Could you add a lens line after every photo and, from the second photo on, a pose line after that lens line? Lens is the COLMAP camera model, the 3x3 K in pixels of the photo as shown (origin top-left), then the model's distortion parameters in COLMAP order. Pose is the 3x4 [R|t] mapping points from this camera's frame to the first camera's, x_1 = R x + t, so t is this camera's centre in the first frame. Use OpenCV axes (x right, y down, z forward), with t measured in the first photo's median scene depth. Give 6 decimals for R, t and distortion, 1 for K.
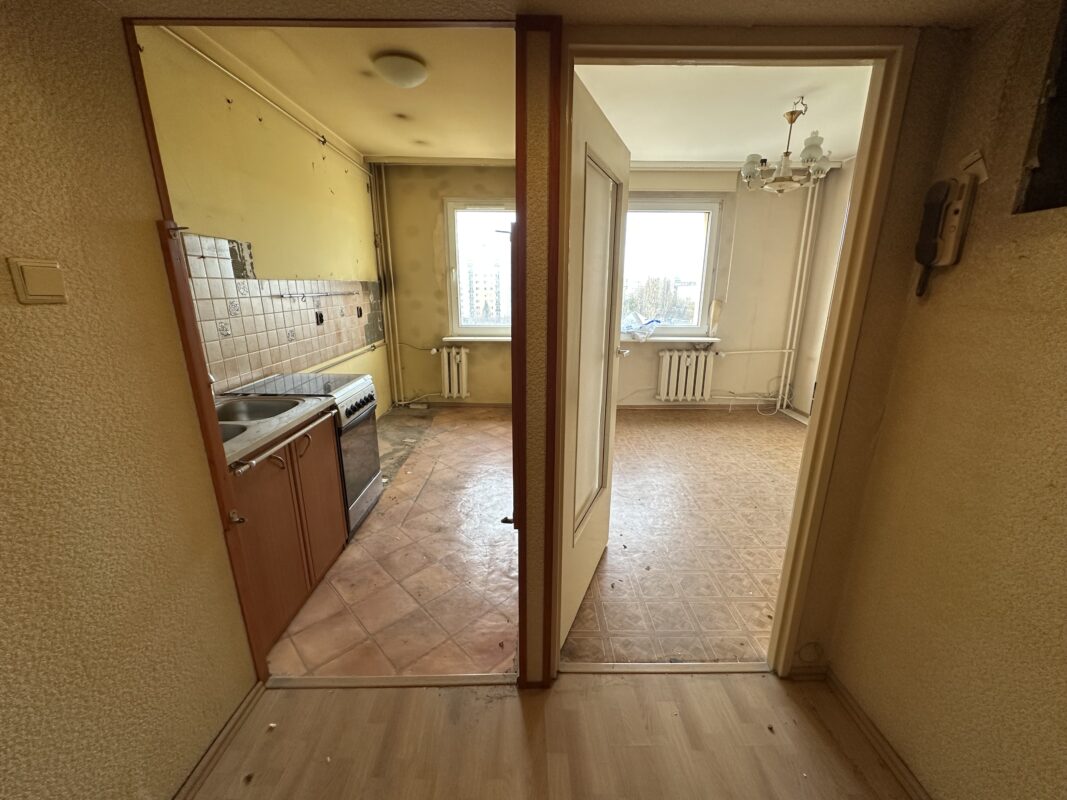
lens RADIAL K [[424.3, 0, 532.6], [0, 424.3, 399.3], [0, 0, 1]] dist [-0.002517, 0.000943]
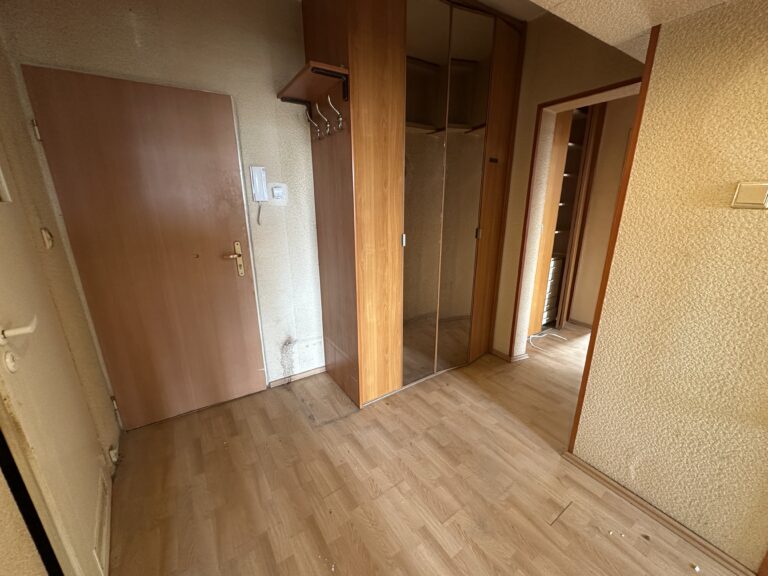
lens RADIAL K [[305.4, 0, 384.0], [0, 305.4, 286.4], [0, 0, 1]] dist [-0.002517, 0.000943]
pose [[-0.836344, 0.153439, -0.526294, 0.150750], [-0.139572, 0.868797, 0.475090, -0.068251], [0.530140, 0.470795, -0.705198, 0.255990]]
